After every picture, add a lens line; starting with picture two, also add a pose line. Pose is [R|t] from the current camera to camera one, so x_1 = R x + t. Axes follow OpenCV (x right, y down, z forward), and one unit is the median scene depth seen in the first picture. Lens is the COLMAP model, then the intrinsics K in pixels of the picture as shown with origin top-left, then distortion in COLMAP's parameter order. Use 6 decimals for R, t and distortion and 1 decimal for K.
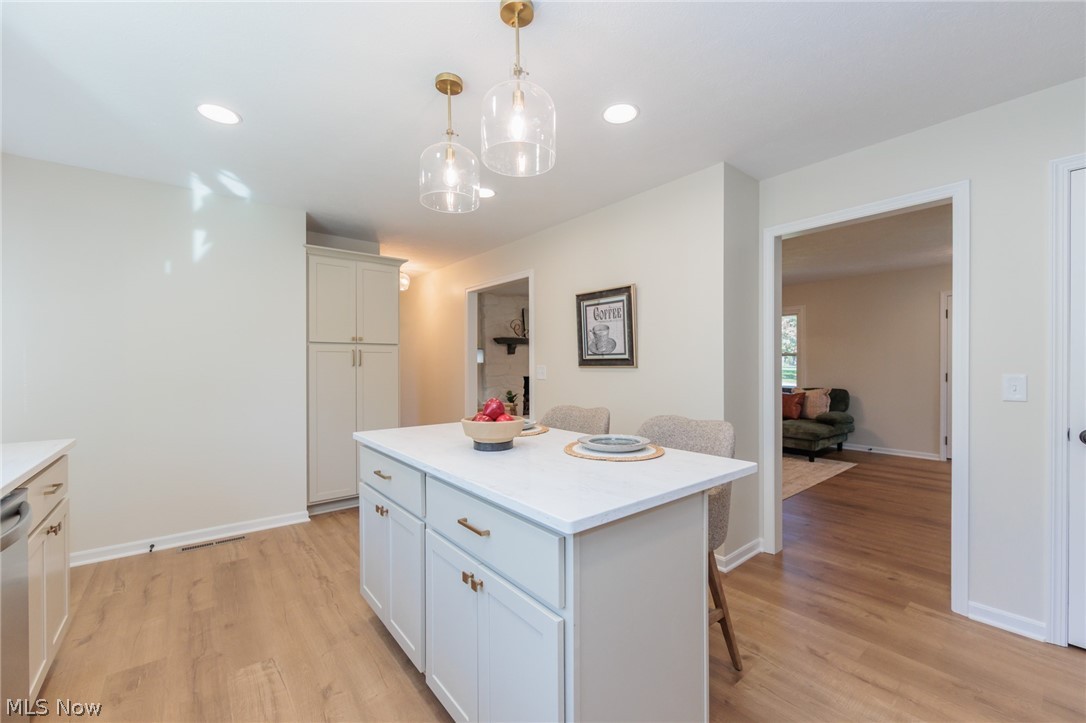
lens RADIAL K [[440.3, 0, 549.2], [0, 440.3, 364.8], [0, 0, 1]] dist [-0.002045, -0.000249]
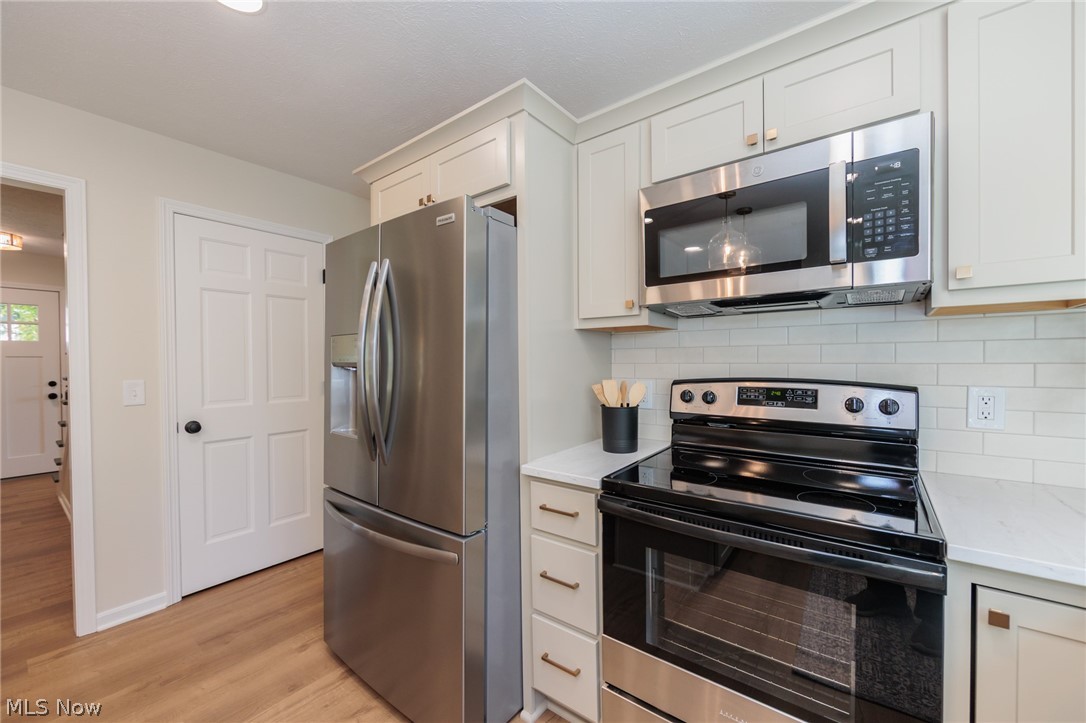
lens RADIAL K [[425.3, 0, 548.6], [0, 425.3, 365.0], [0, 0, 1]] dist [-0.001972, -0.000113]
pose [[-0.227700, -0.009339, 0.973686, -0.181004], [0.006291, 0.999919, 0.011062, -0.020670], [-0.973711, 0.008644, -0.227623, 0.224712]]
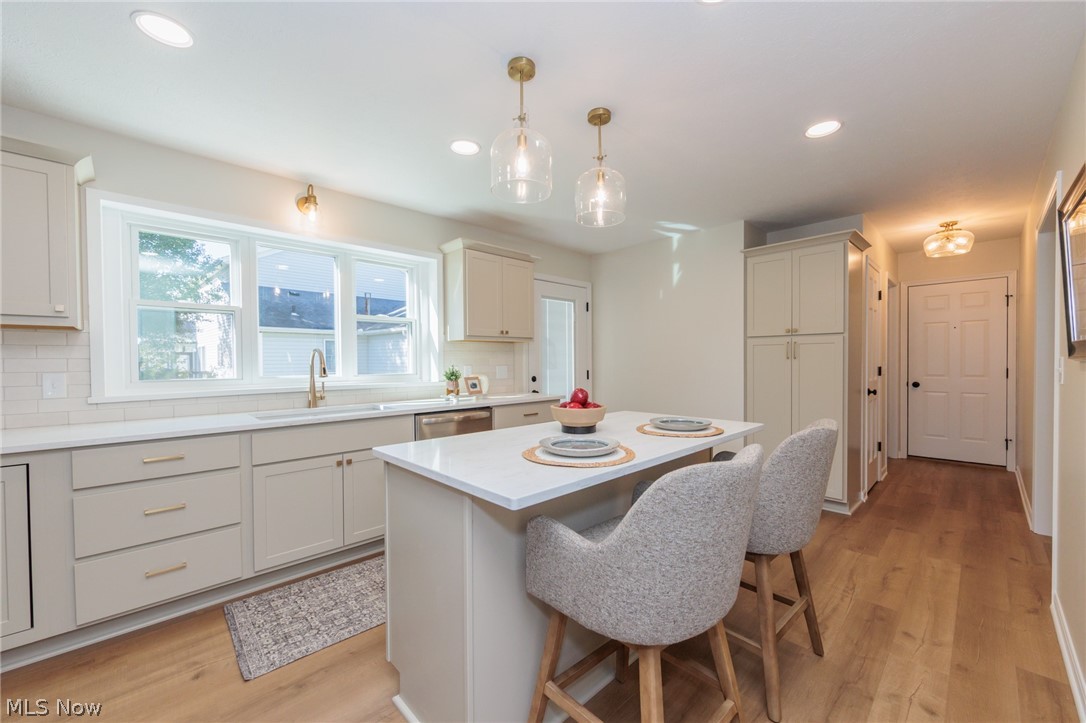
lens RADIAL K [[425.3, 0, 548.6], [0, 425.3, 365.0], [0, 0, 1]] dist [-0.001972, -0.000113]
pose [[0.084650, 0.012965, -0.996326, 0.775217], [0.007727, 0.999877, 0.013667, -0.000287], [0.996381, -0.008856, 0.084540, 0.669336]]
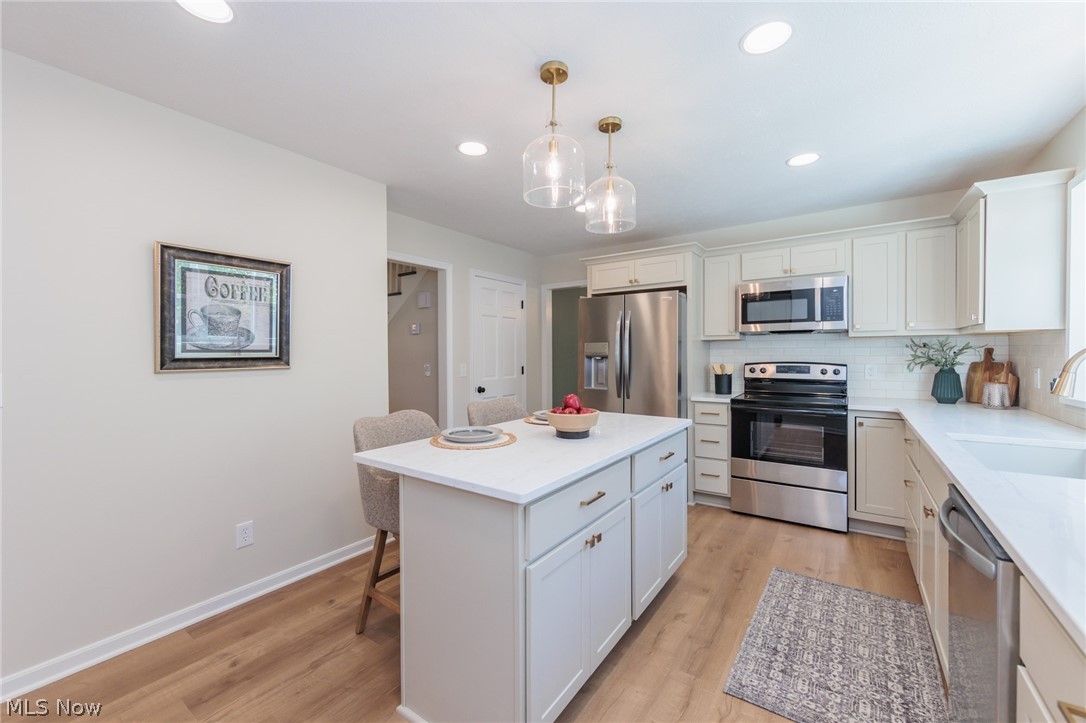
lens RADIAL K [[439.0, 0, 540.5], [0, 439.0, 357.1], [0, 0, 1]] dist [-0.001434, -0.000138]
pose [[-0.265600, -0.005540, 0.964067, -0.991949], [0.005725, 0.999957, 0.007323, -0.025836], [-0.964066, 0.007464, -0.265557, 1.121192]]
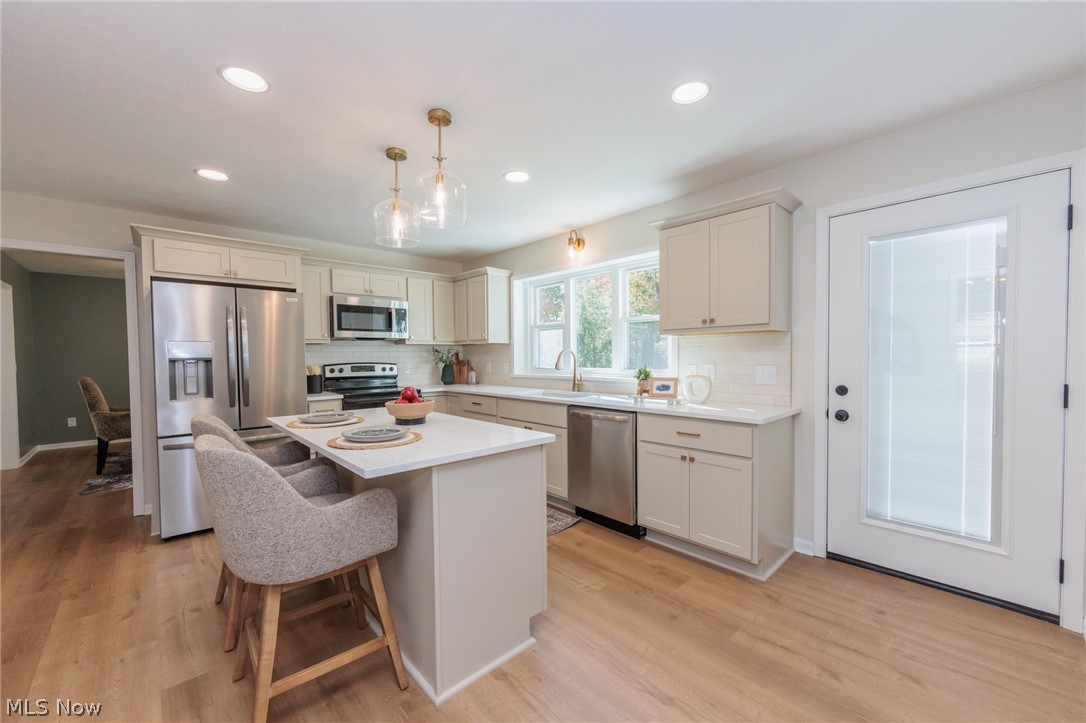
lens RADIAL K [[425.3, 0, 548.6], [0, 425.3, 365.0], [0, 0, 1]] dist [-0.001972, -0.000113]
pose [[-0.997613, 0.013826, -0.067654, -0.371559], [0.012373, 0.999685, 0.021850, -0.011271], [0.067935, 0.020961, -0.997470, 1.871953]]
